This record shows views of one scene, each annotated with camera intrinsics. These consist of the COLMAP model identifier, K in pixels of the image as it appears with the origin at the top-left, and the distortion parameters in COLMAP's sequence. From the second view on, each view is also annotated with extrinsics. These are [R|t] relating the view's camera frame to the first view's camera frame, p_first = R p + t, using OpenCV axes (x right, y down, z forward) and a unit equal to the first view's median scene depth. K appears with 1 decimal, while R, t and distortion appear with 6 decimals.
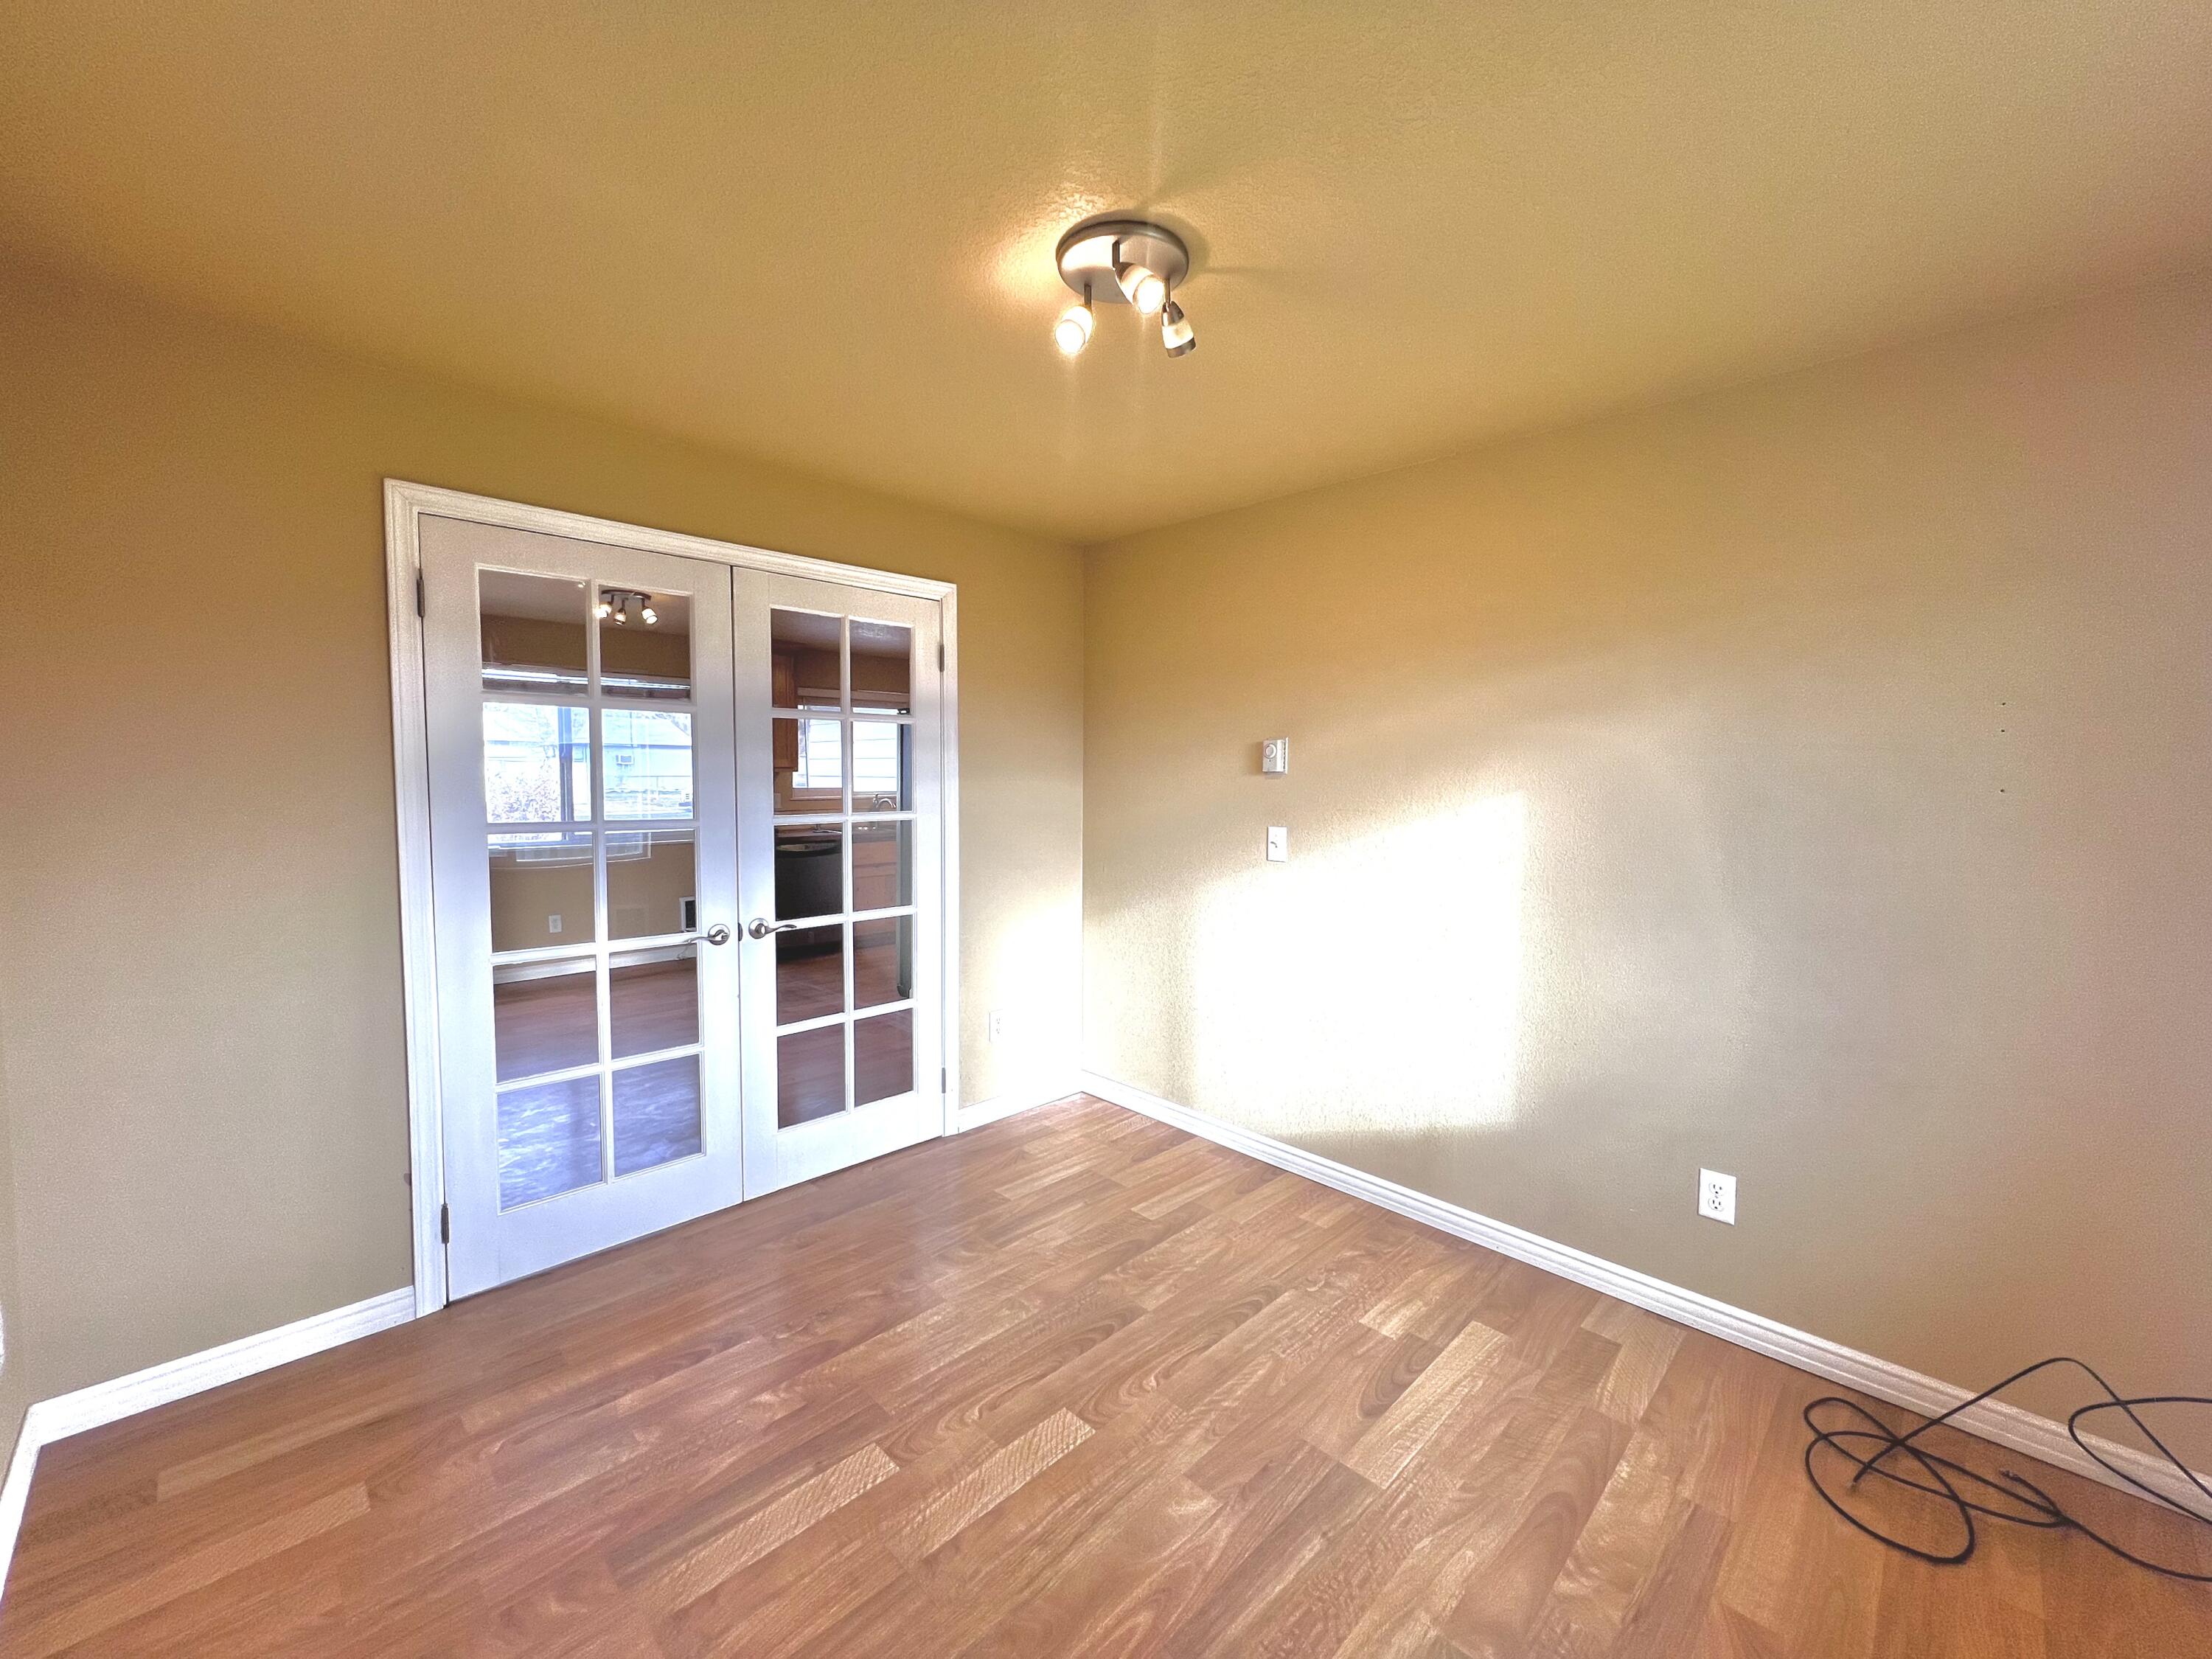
lens RADIAL K [[885.1, 0, 1097.1], [0, 885.1, 830.3], [0, 0, 1]] dist [-0.002383, 0.000099]
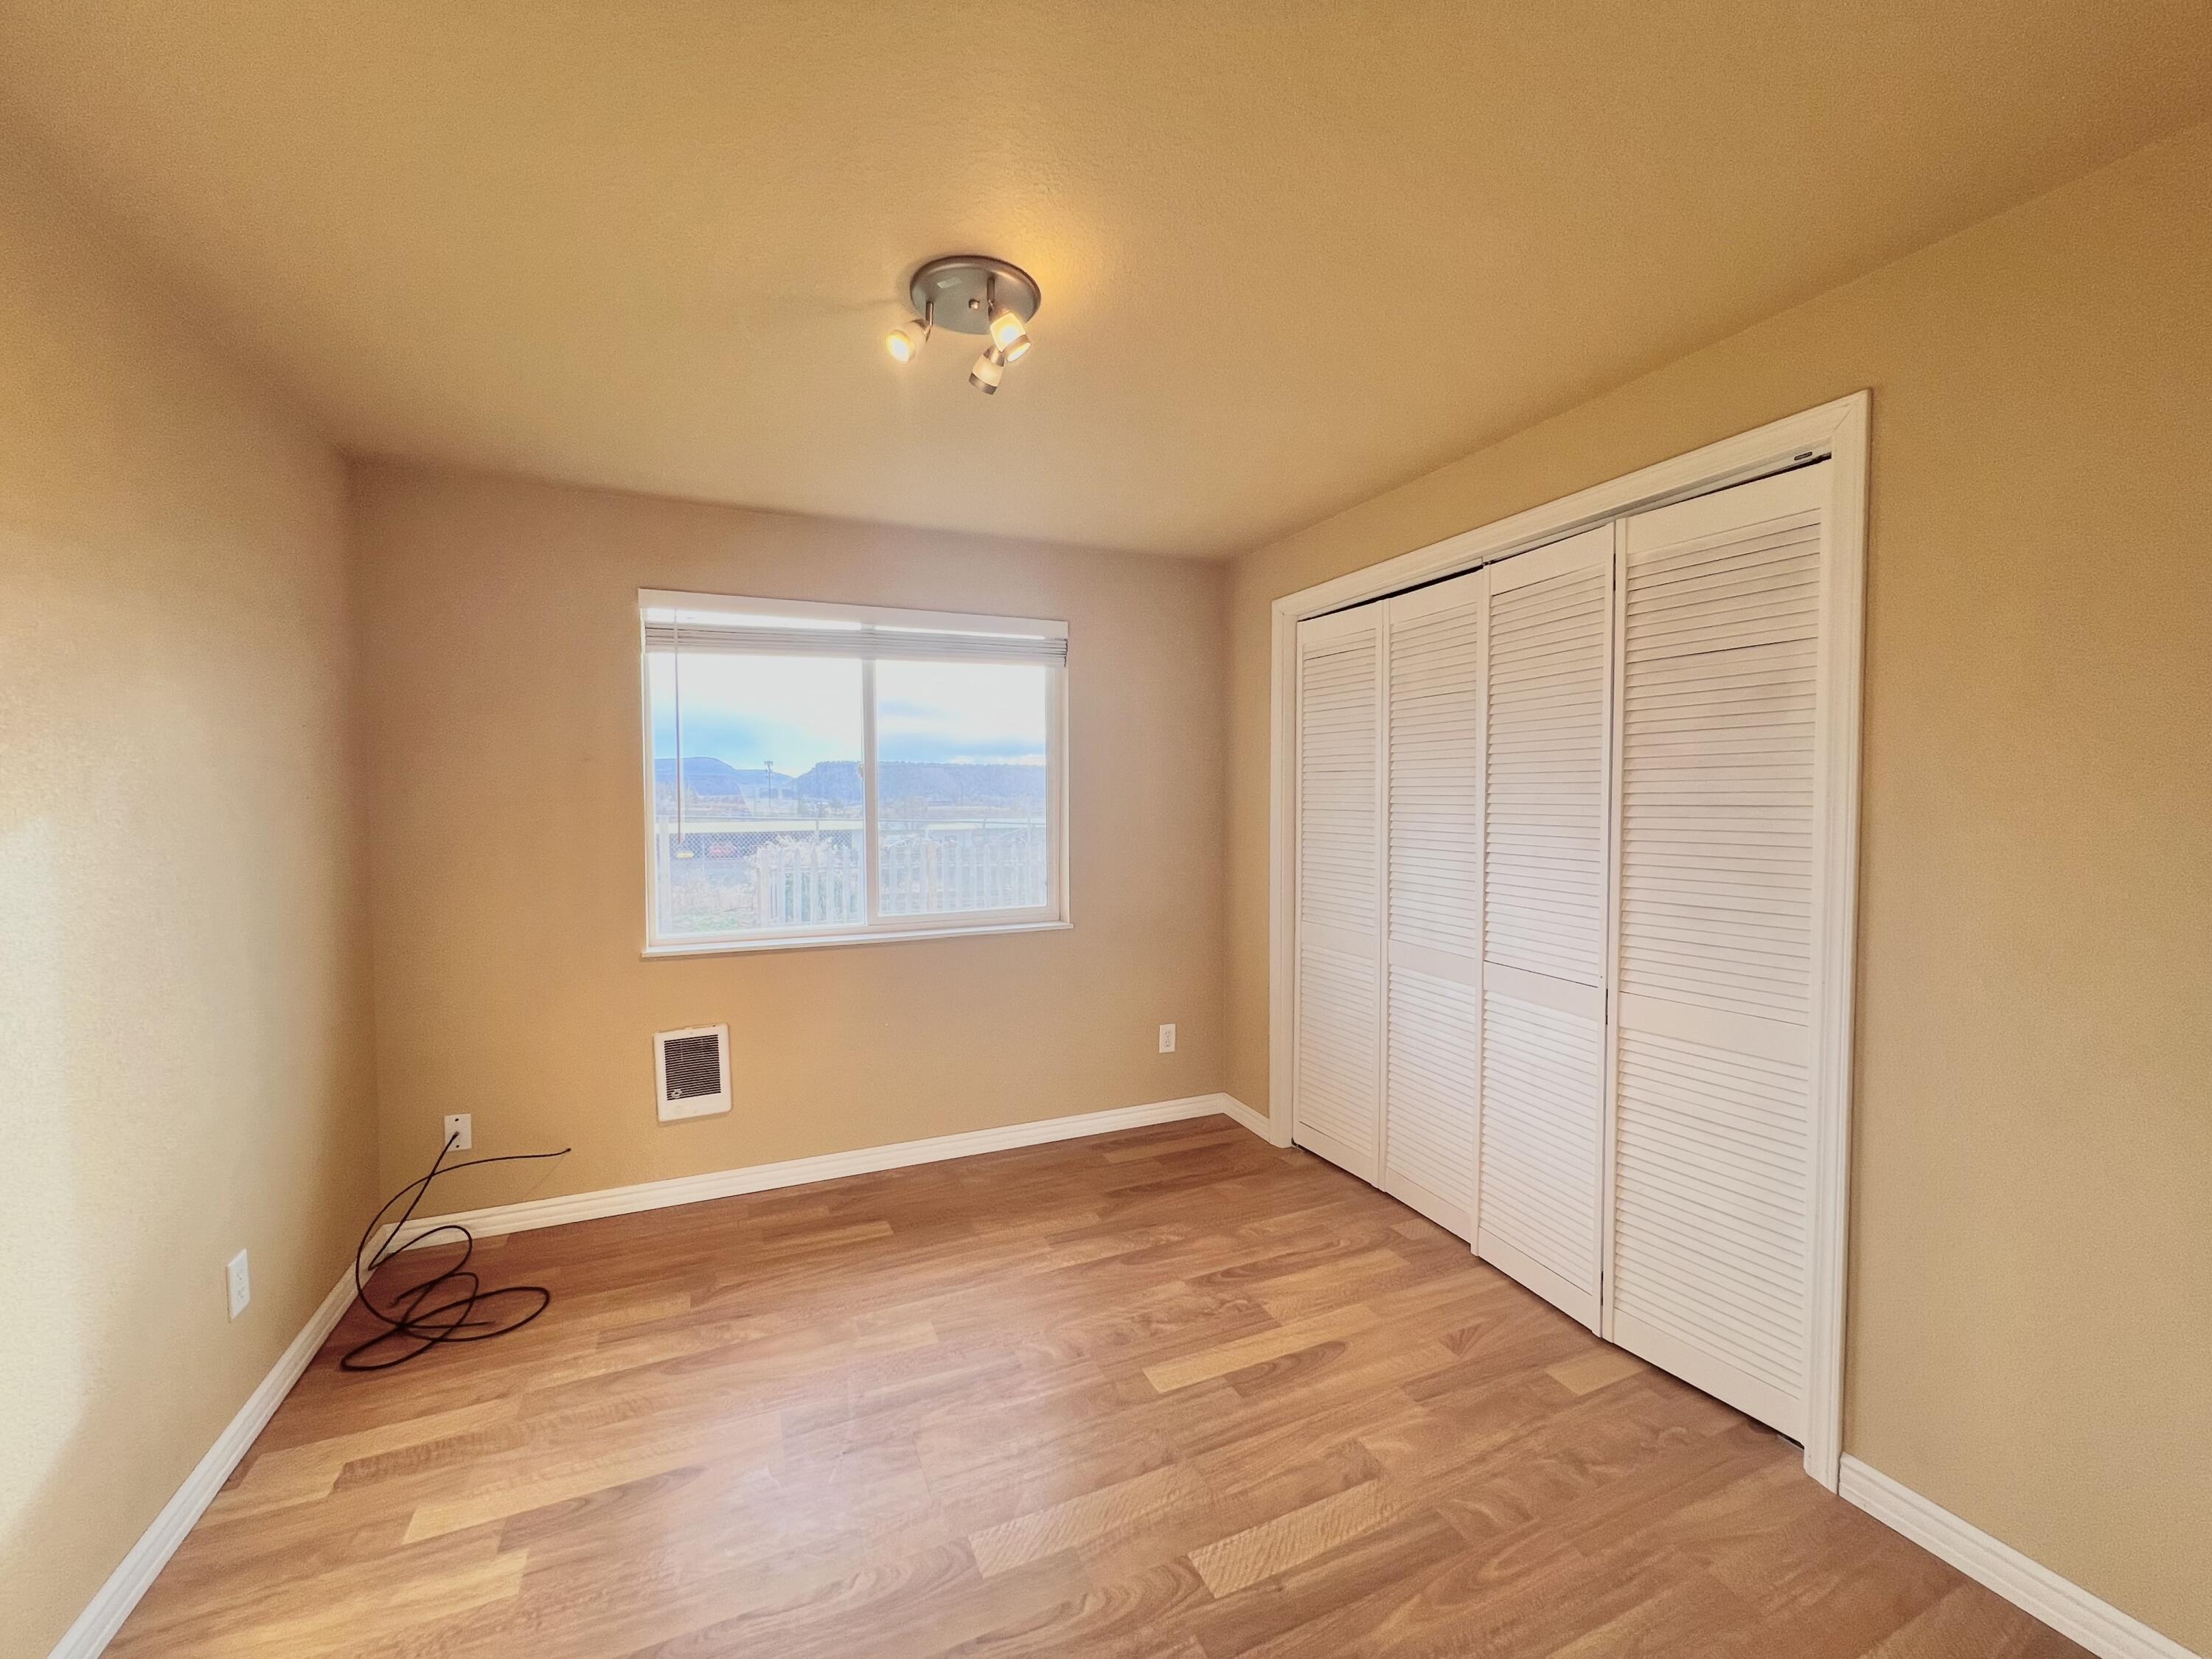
lens RADIAL K [[885.1, 0, 1097.1], [0, 885.1, 830.3], [0, 0, 1]] dist [-0.002383, 0.000099]
pose [[-0.931883, -0.023376, 0.362006, -0.448839], [0.017223, 0.993945, 0.108519, -0.117391], [-0.362350, 0.107361, -0.925838, 1.799065]]
